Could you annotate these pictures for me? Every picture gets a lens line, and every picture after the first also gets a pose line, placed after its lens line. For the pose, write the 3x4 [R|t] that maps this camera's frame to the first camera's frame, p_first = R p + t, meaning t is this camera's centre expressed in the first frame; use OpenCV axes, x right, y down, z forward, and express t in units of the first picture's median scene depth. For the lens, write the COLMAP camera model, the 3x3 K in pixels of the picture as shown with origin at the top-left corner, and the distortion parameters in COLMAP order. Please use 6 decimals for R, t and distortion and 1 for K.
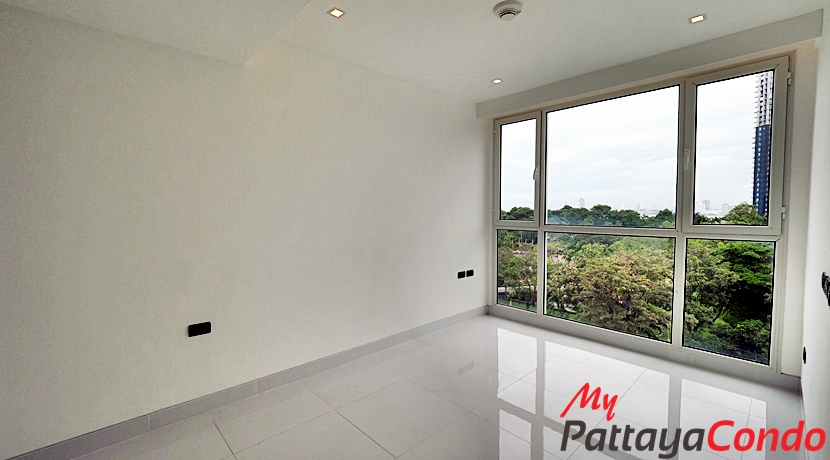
lens RADIAL K [[348.0, 0, 404.7], [0, 348.0, 229.7], [0, 0, 1]] dist [-0.014817, -0.000049]
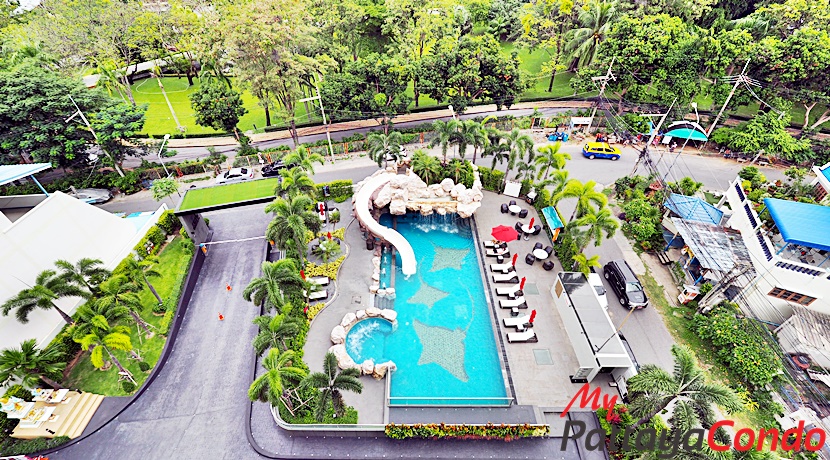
lens RADIAL K [[348.0, 0, 404.7], [0, 348.0, 229.7], [0, 0, 1]] dist [-0.014817, -0.000049]
pose [[0.677742, -0.474879, 0.561387, 0.118440], [0.030674, 0.781076, 0.623683, -0.001773], [-0.734659, -0.405476, 0.543935, 0.024247]]
